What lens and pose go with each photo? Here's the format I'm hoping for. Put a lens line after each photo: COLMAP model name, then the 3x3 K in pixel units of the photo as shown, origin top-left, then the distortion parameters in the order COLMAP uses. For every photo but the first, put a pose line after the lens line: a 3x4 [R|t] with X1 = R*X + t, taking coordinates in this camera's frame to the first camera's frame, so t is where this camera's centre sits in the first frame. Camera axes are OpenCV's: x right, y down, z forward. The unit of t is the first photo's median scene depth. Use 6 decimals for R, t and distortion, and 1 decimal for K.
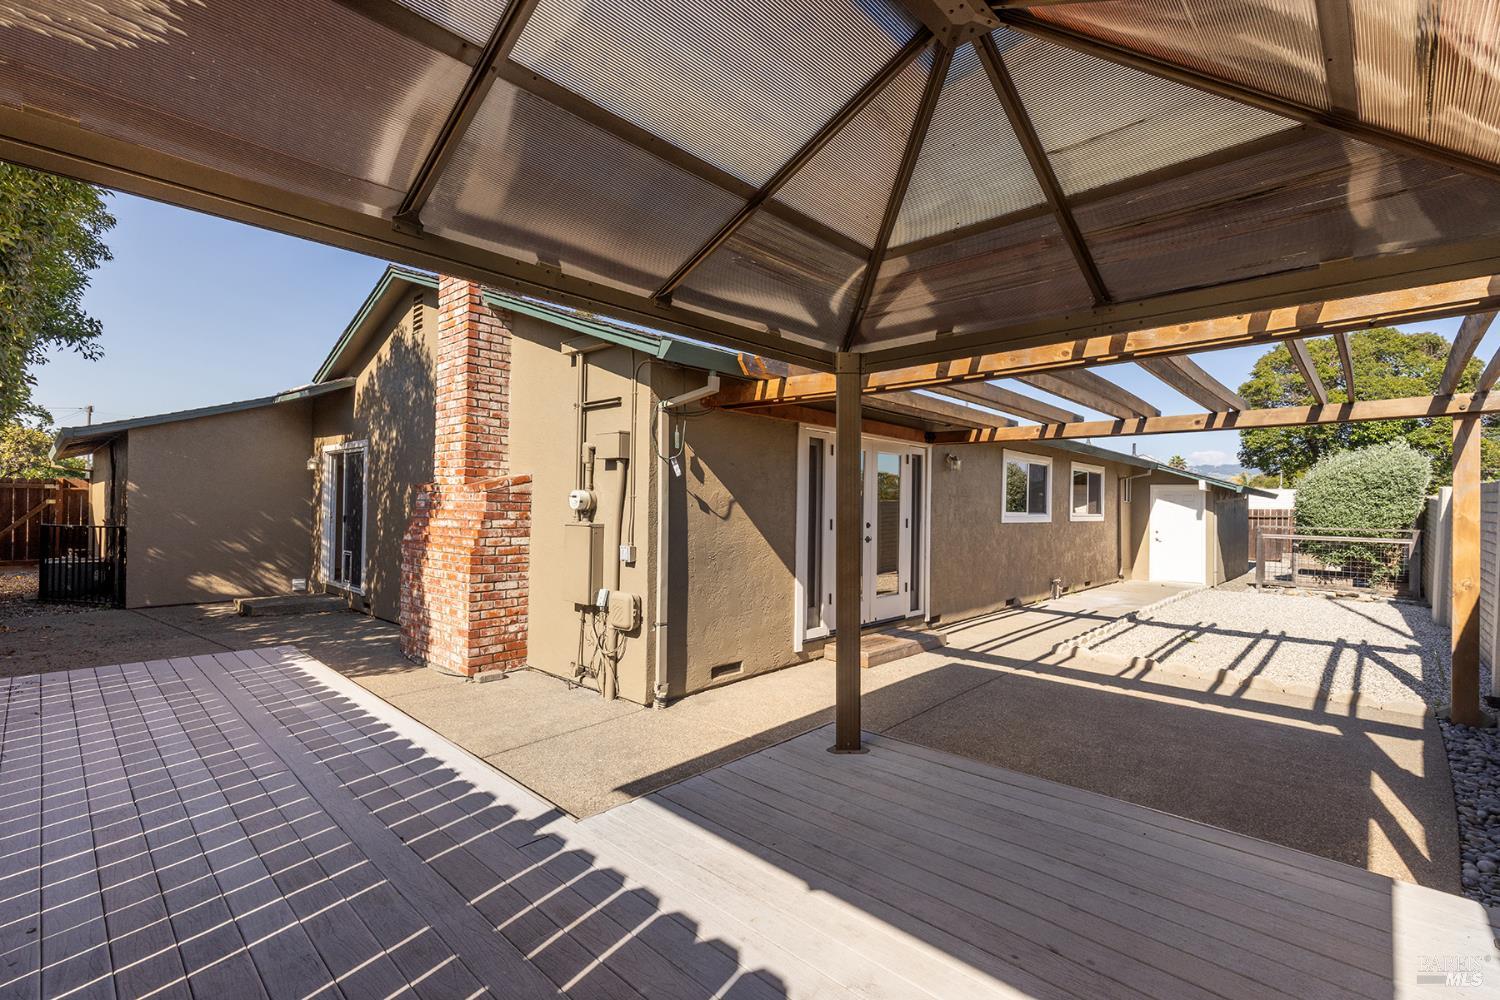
lens RADIAL K [[674.4, 0, 742.1], [0, 674.4, 502.4], [0, 0, 1]] dist [0.000022, 0.001191]
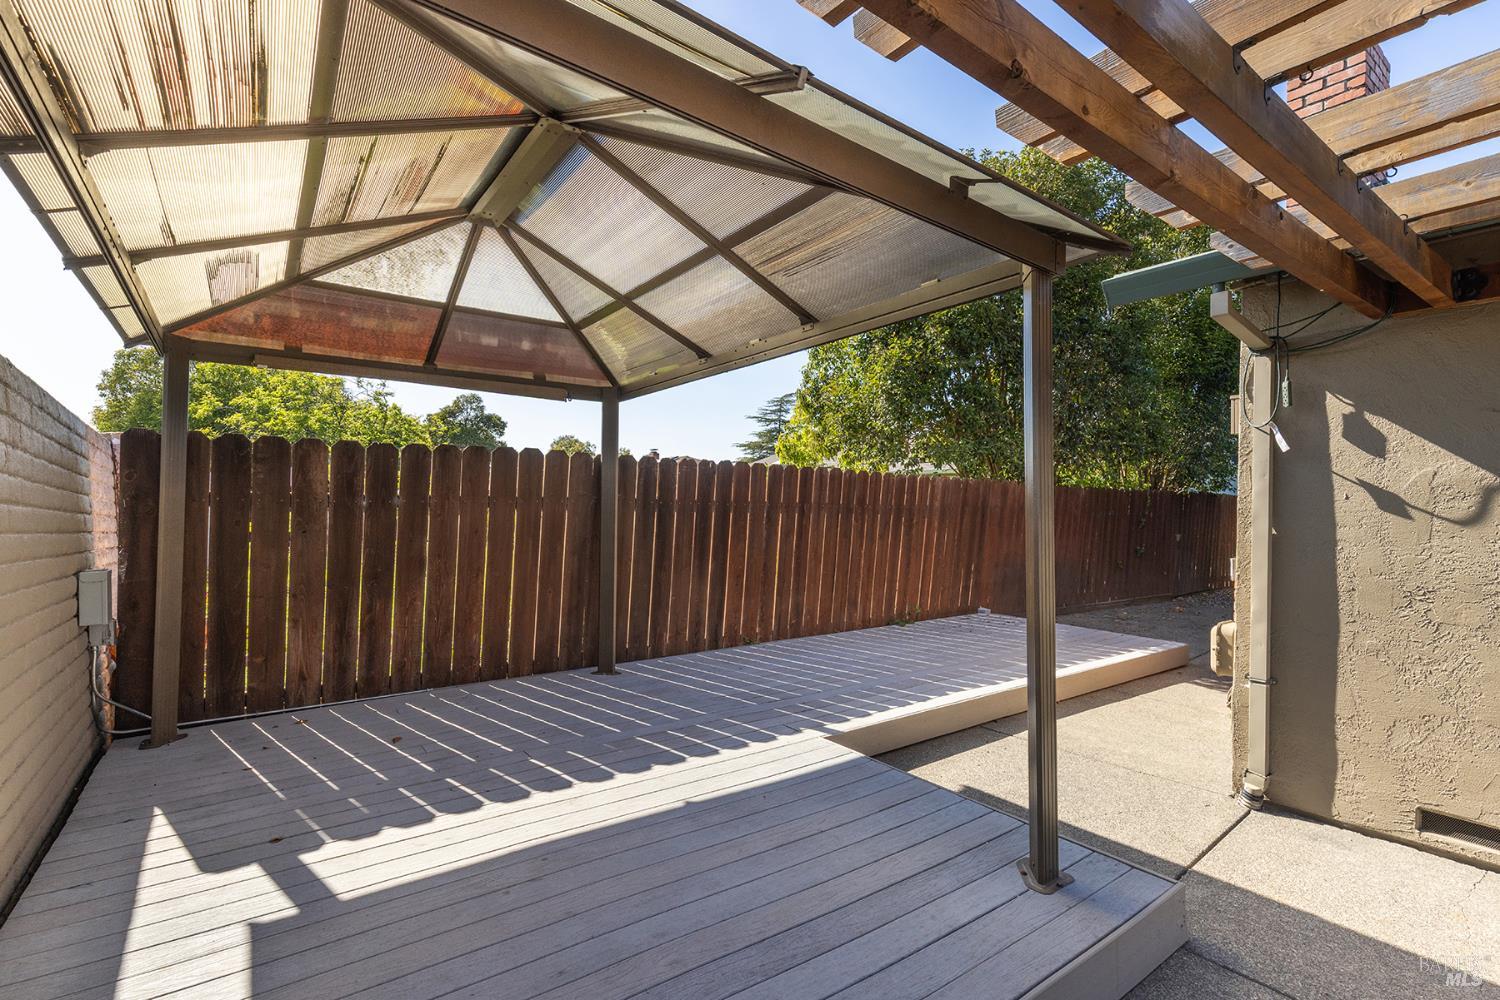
lens RADIAL K [[674.4, 0, 750.9], [0, 674.4, 502.4], [0, 0, 1]] dist [0.000022, 0.001191]
pose [[-0.181391, -0.027146, -0.983036, 0.447080], [-0.012545, 0.999601, -0.025289, 0.022497], [0.983331, 0.007745, -0.181659, 0.460118]]
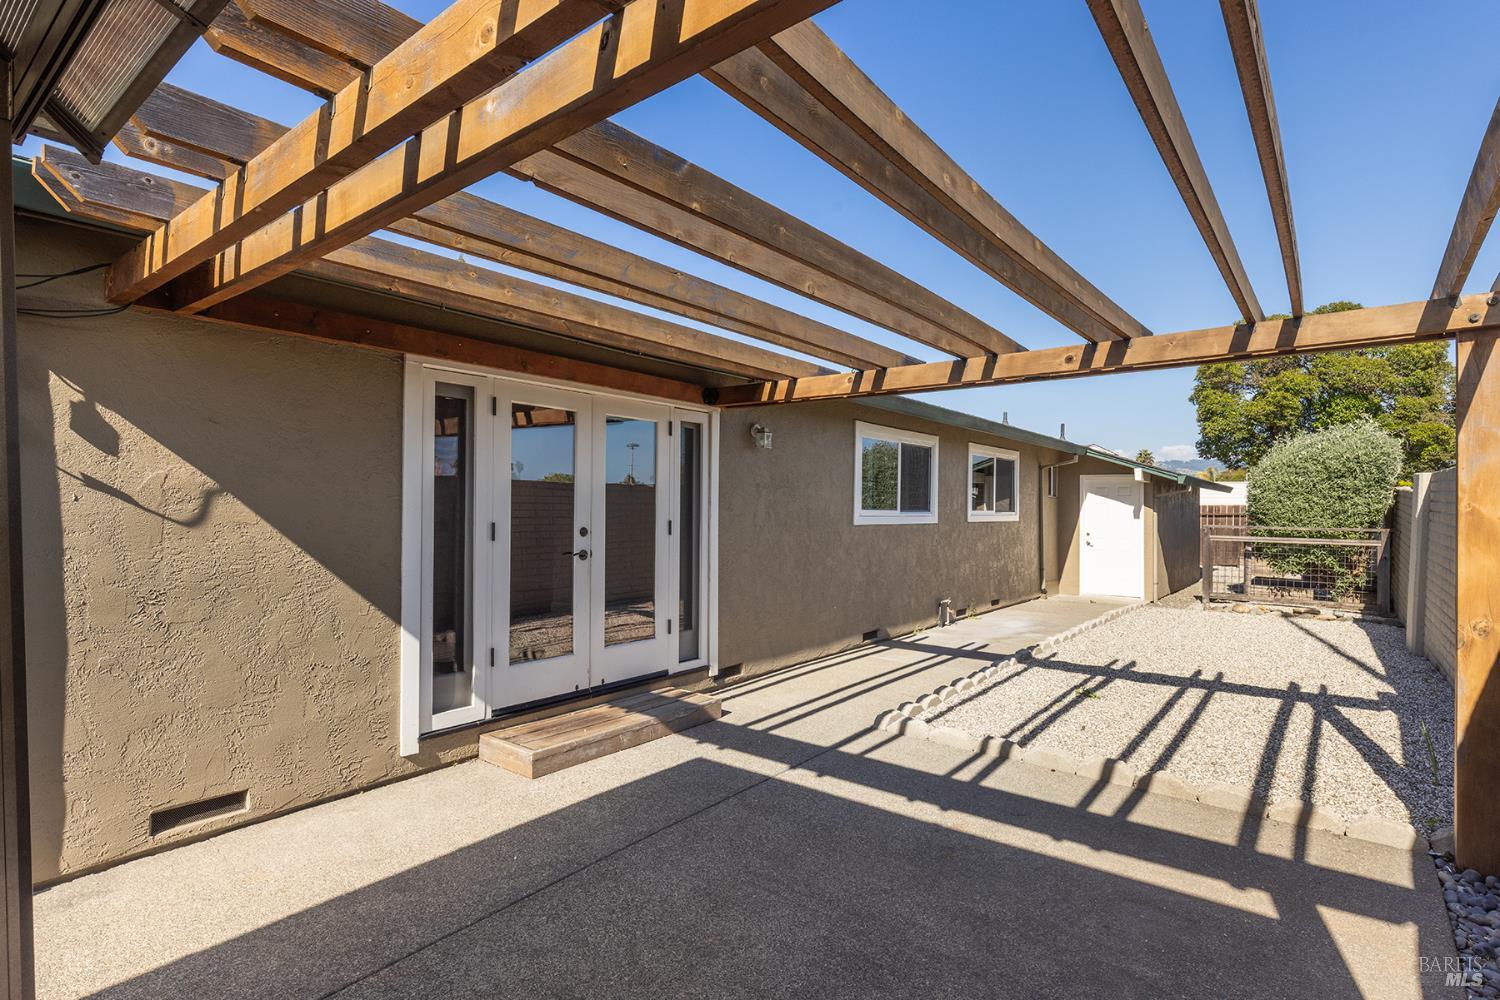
lens RADIAL K [[750.9, 0, 759.5], [0, 750.9, 506.6], [0, 0, 1]] dist [-0.001272, 0.000170]
pose [[0.995481, -0.006859, 0.094710, 0.288155], [0.006359, 0.999964, 0.005574, 0.007838], [-0.094745, -0.004947, 0.995489, 0.303483]]
